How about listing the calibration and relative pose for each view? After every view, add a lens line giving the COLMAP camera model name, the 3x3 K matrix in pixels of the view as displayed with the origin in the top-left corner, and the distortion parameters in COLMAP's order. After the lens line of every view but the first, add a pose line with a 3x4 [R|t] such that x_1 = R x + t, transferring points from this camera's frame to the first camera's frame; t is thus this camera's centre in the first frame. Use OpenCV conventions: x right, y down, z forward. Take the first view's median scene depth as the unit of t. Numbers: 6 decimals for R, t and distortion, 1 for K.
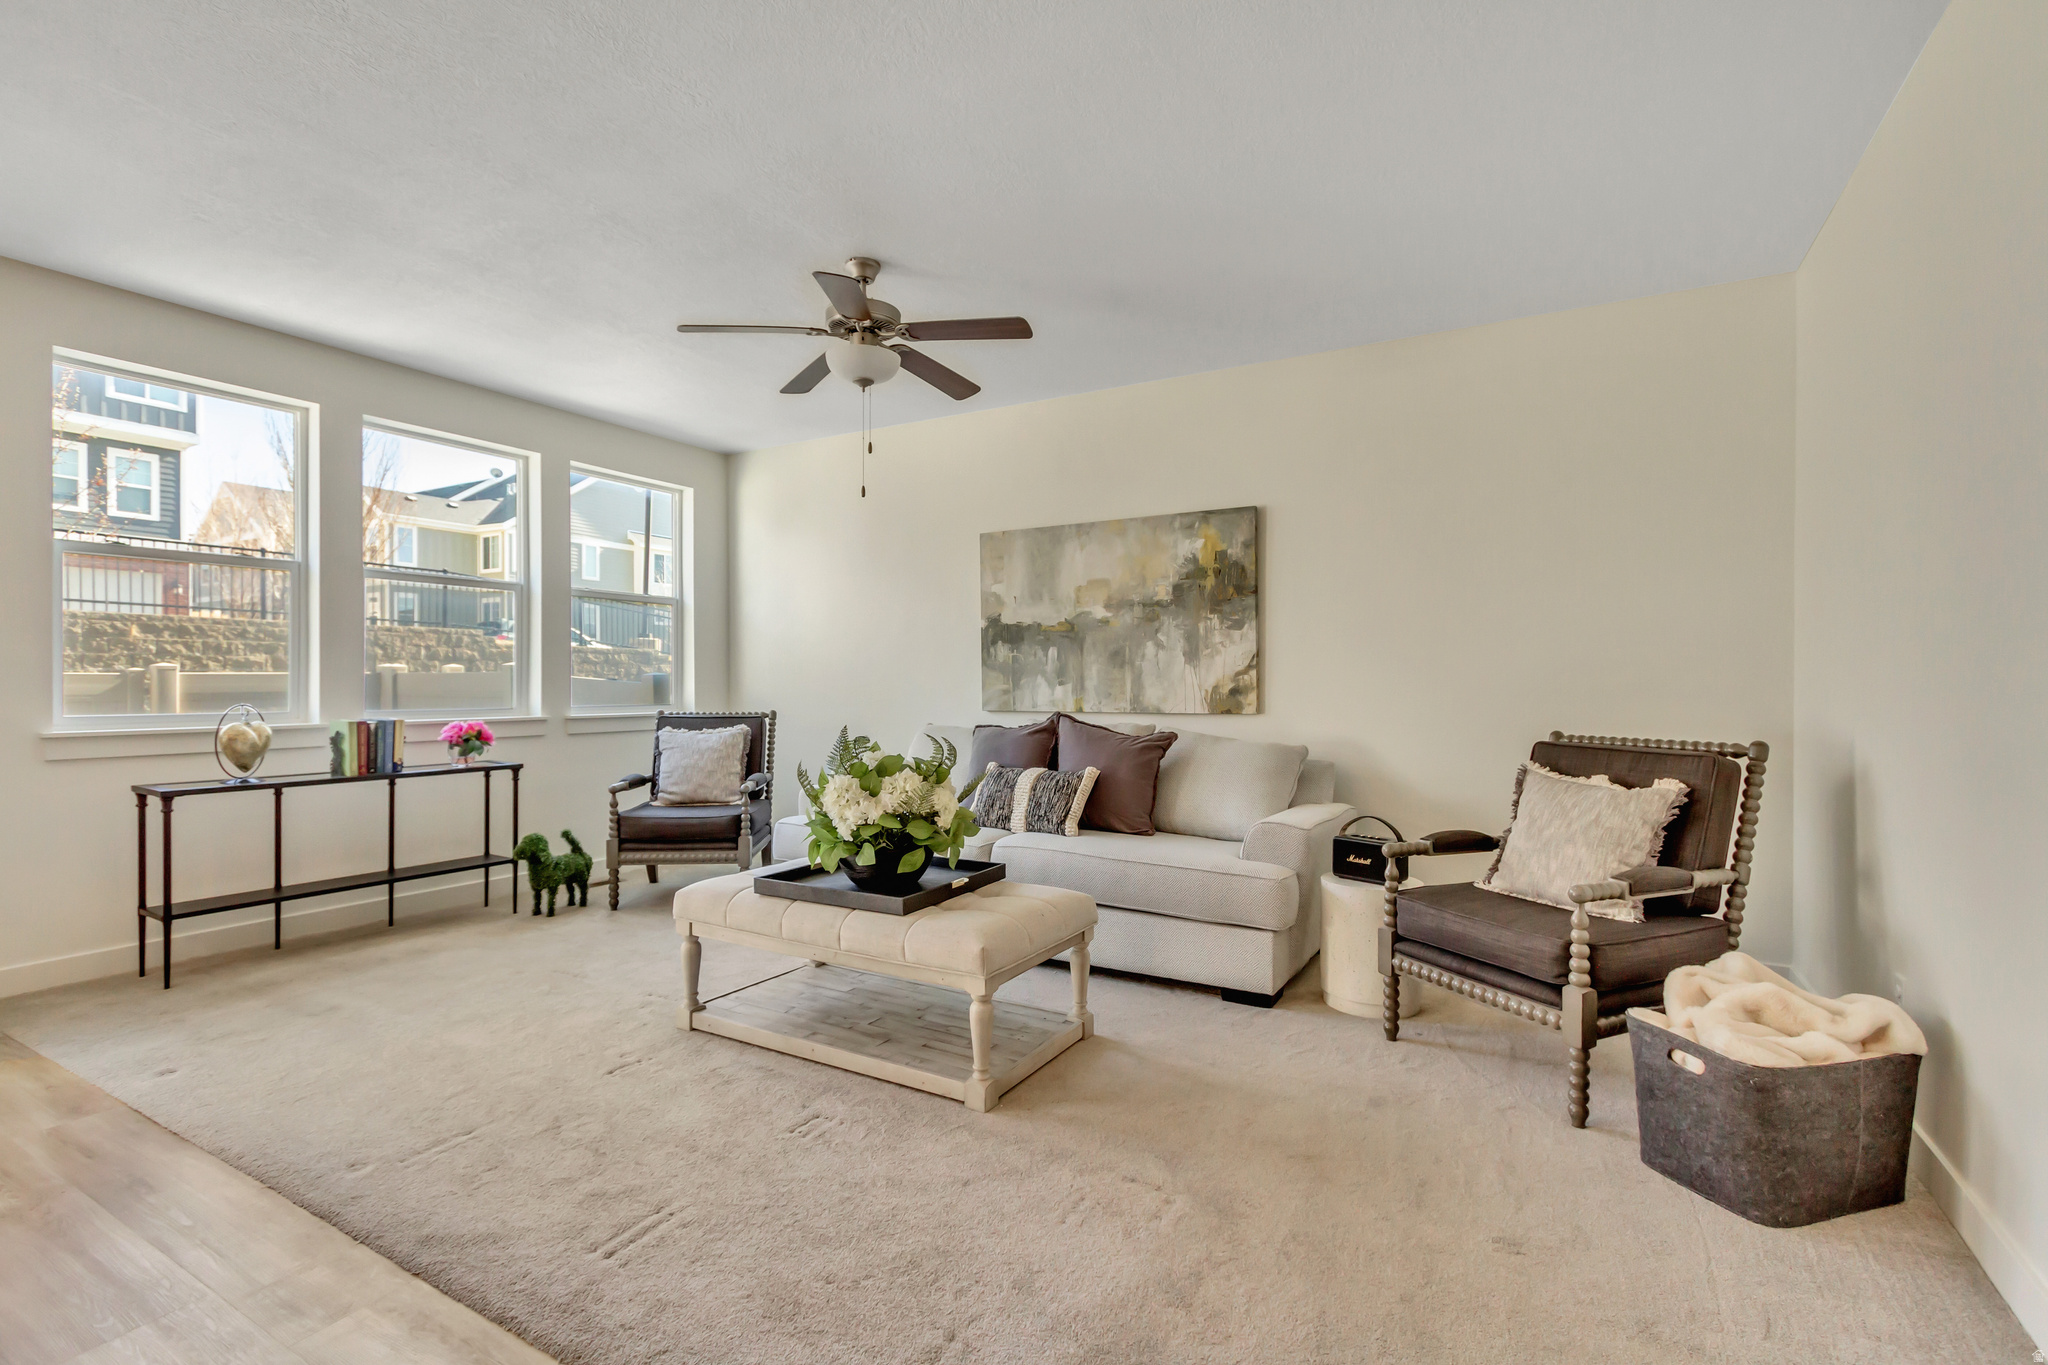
lens RADIAL K [[941.3, 0, 1024.8], [0, 941.3, 689.9], [0, 0, 1]] dist [0.011078, -0.004188]
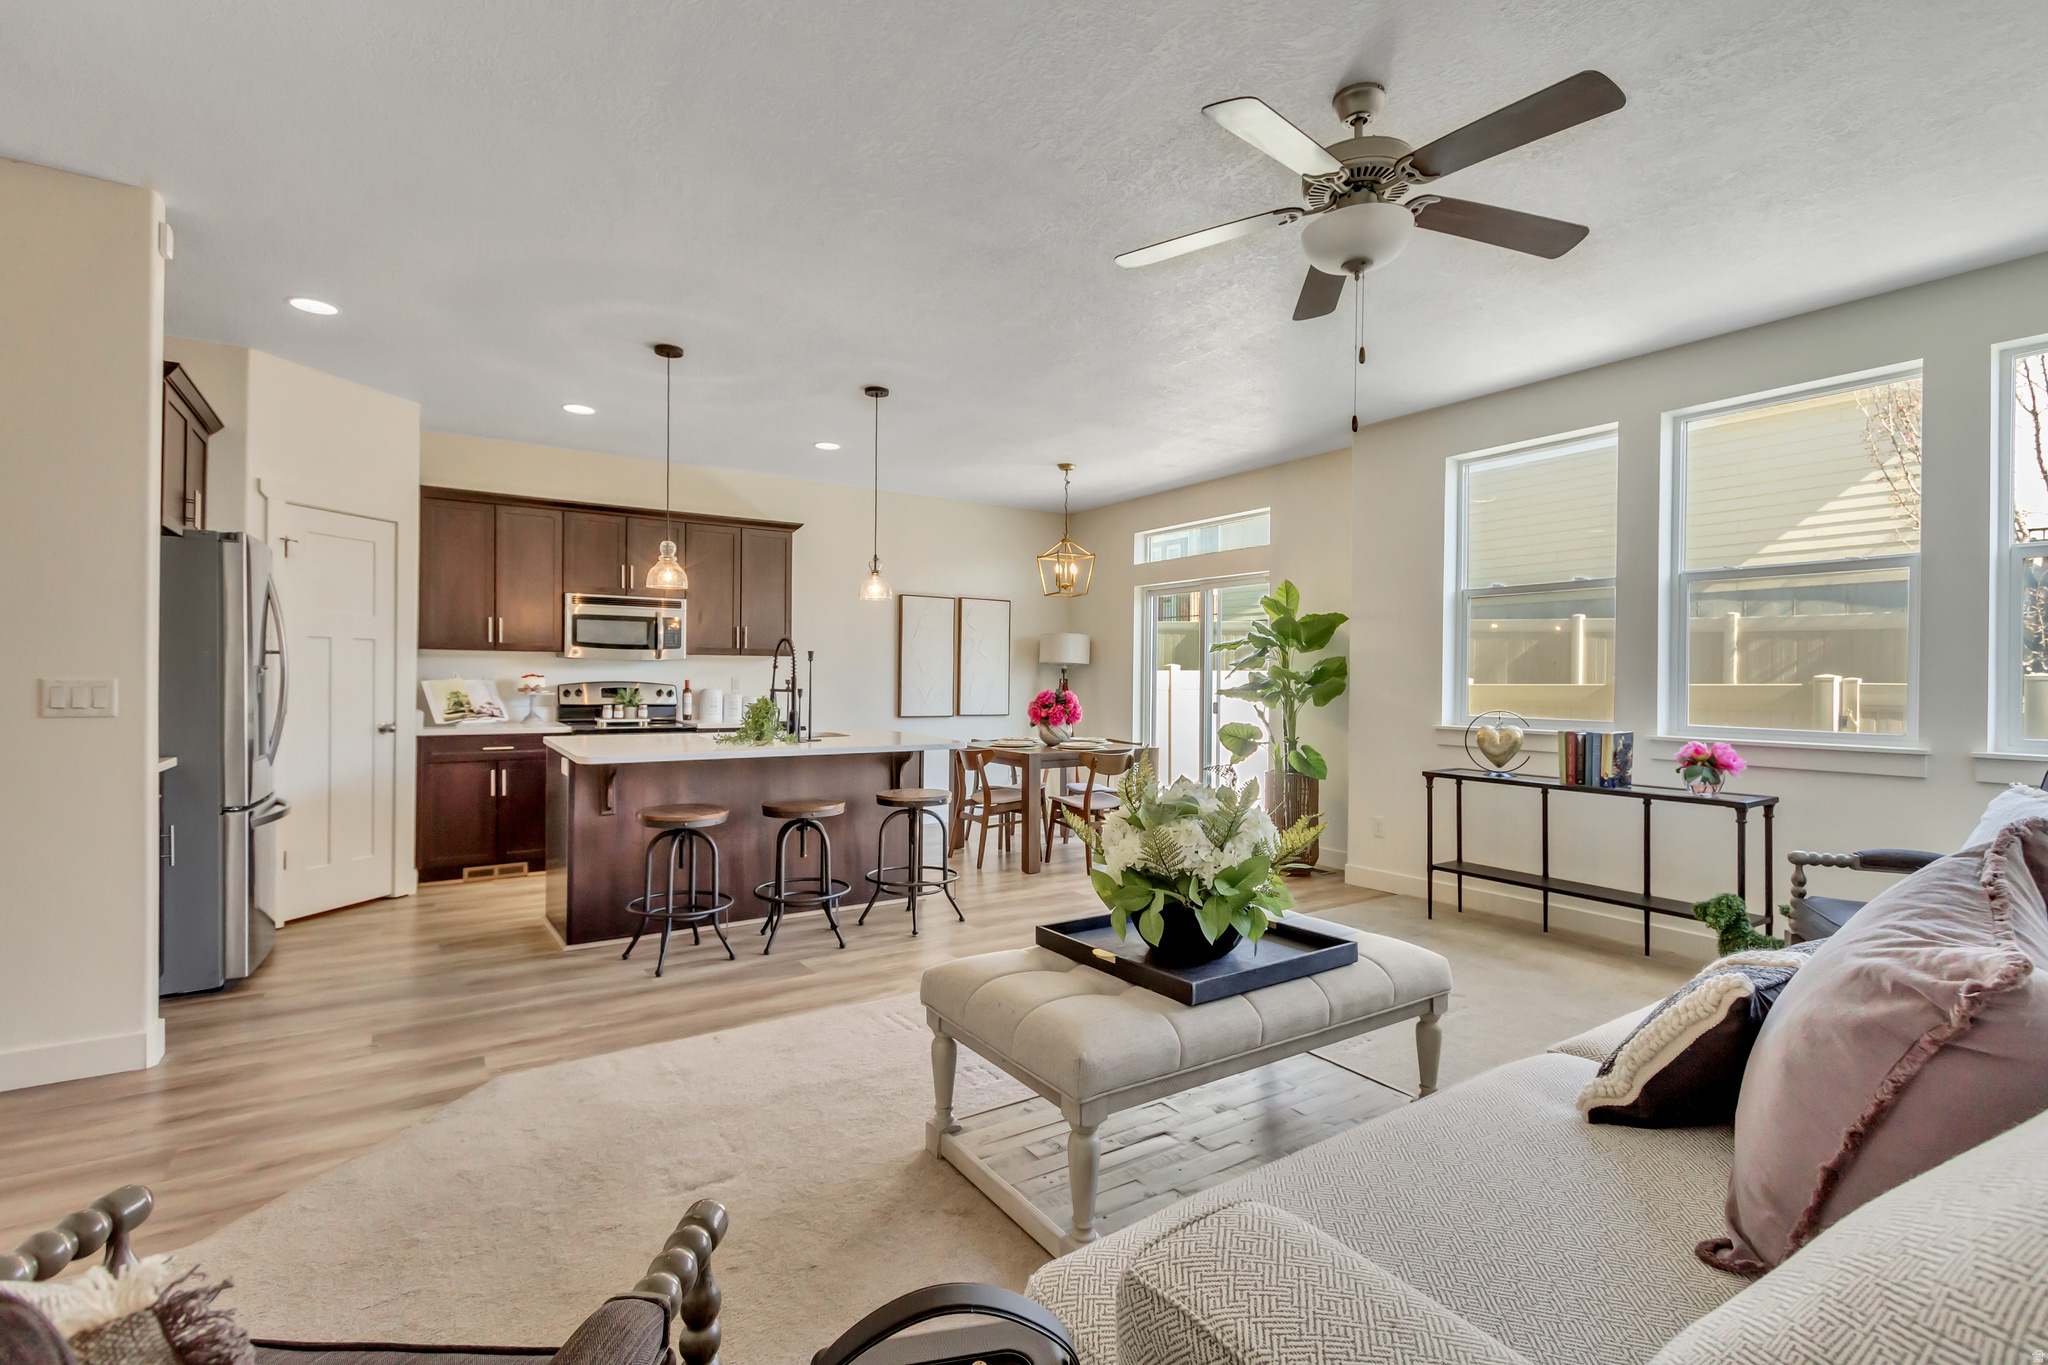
lens RADIAL K [[941.3, 0, 1026.2], [0, 941.3, 681.4], [0, 0, 1]] dist [0.011078, -0.004188]
pose [[-0.441351, -0.003107, -0.897329, 0.425281], [-0.015824, 0.999865, 0.004321, -0.014813], [0.897195, 0.016107, -0.441341, 0.831079]]
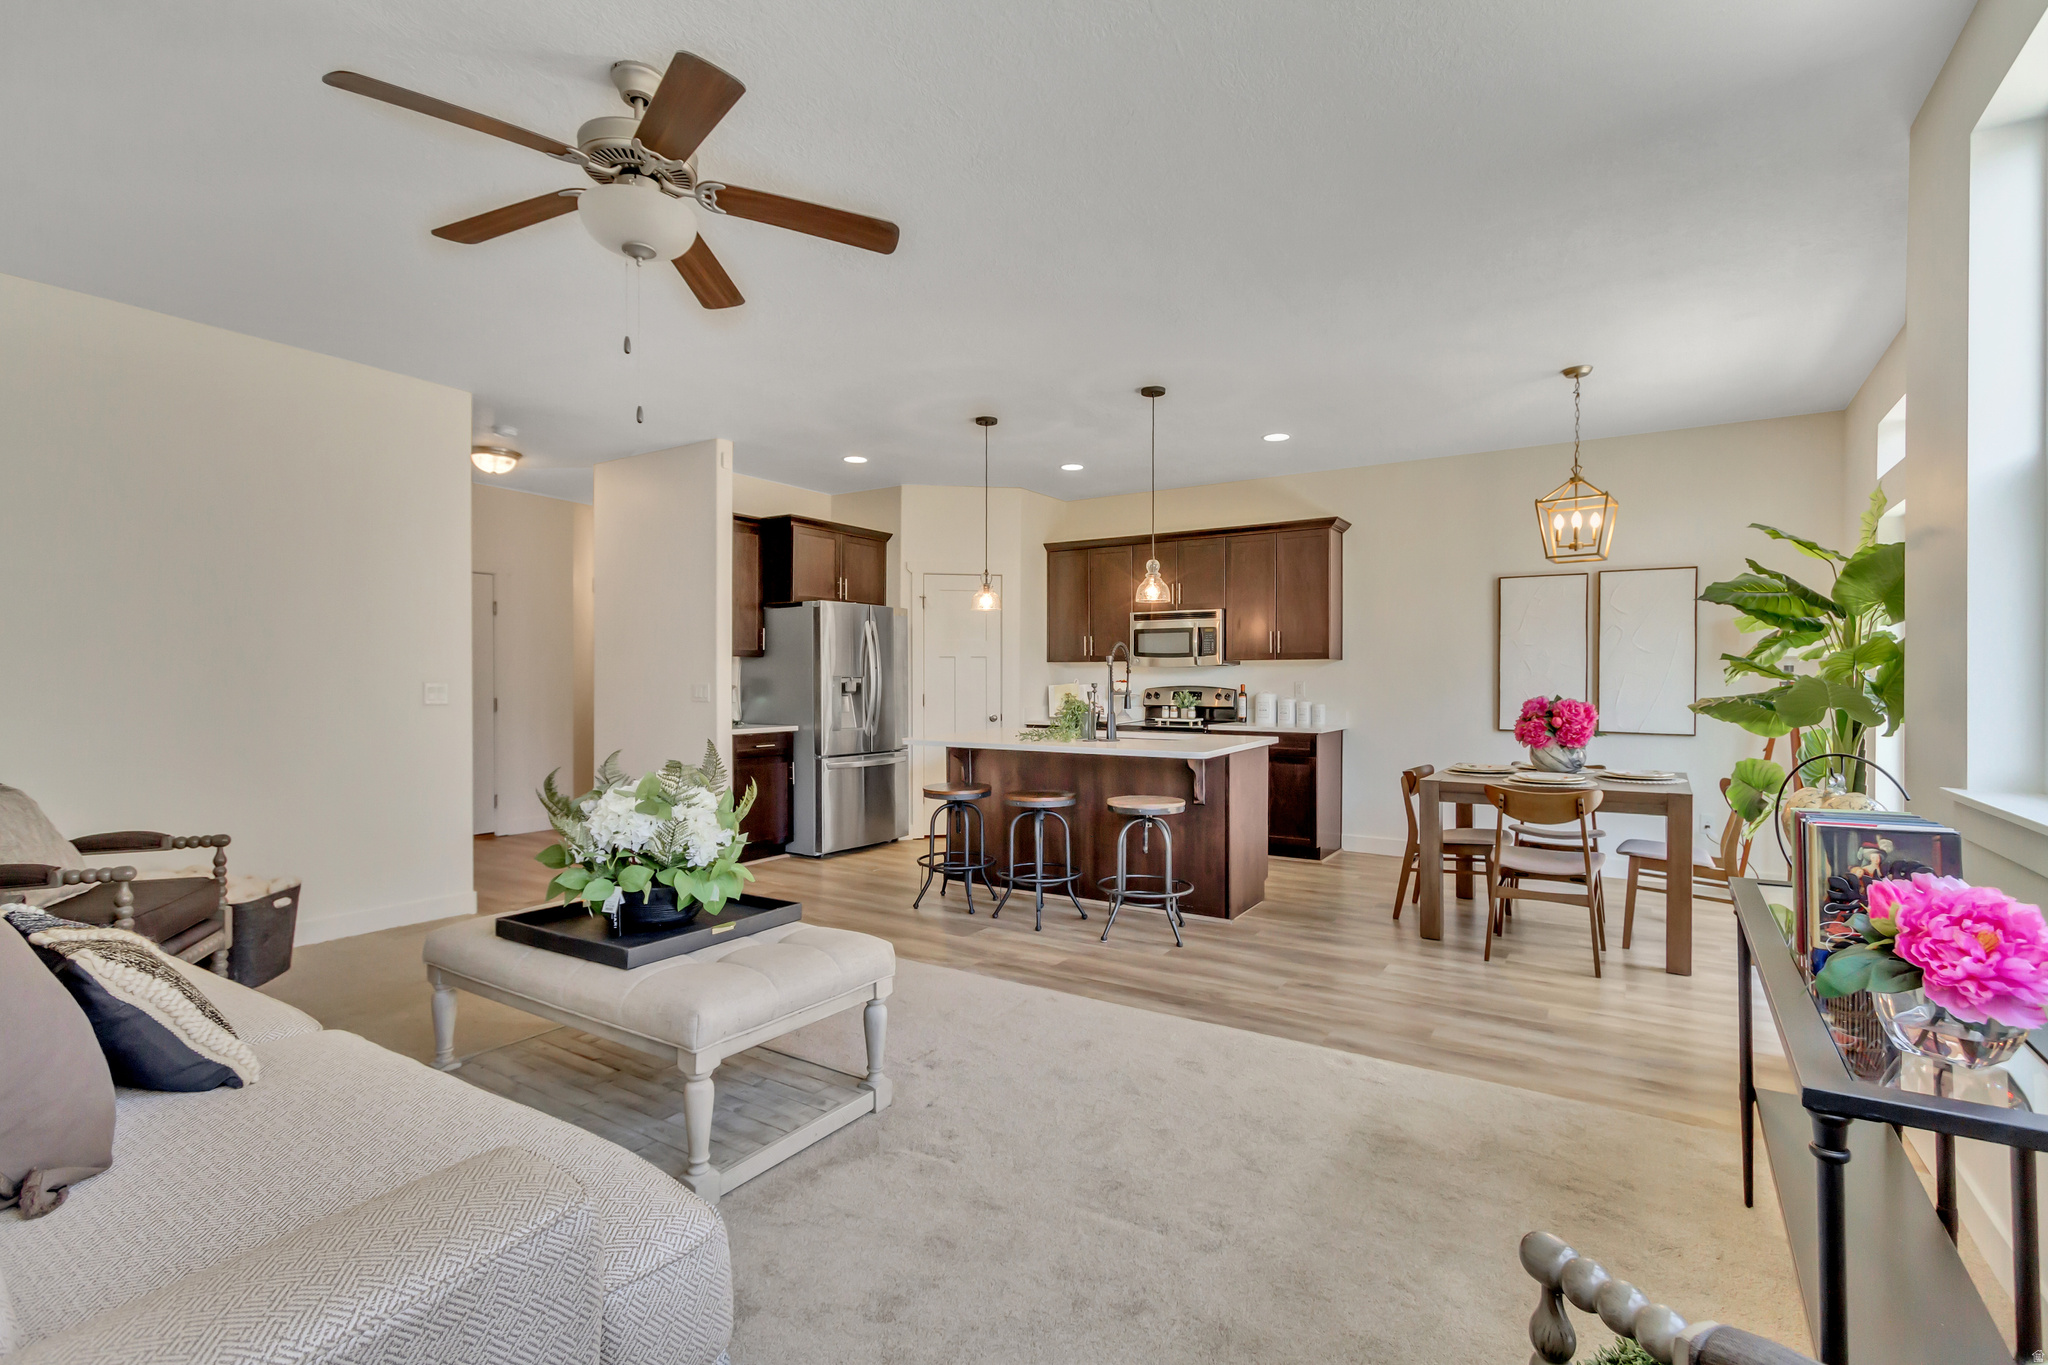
lens RADIAL K [[941.3, 0, 1024.9], [0, 941.3, 681.1], [0, 0, 1]] dist [0.011078, -0.004188]
pose [[-0.998790, -0.003943, 0.049030, -0.364325], [-0.003514, 0.999955, 0.008838, -0.020333], [-0.049063, 0.008655, -0.998758, 1.265448]]
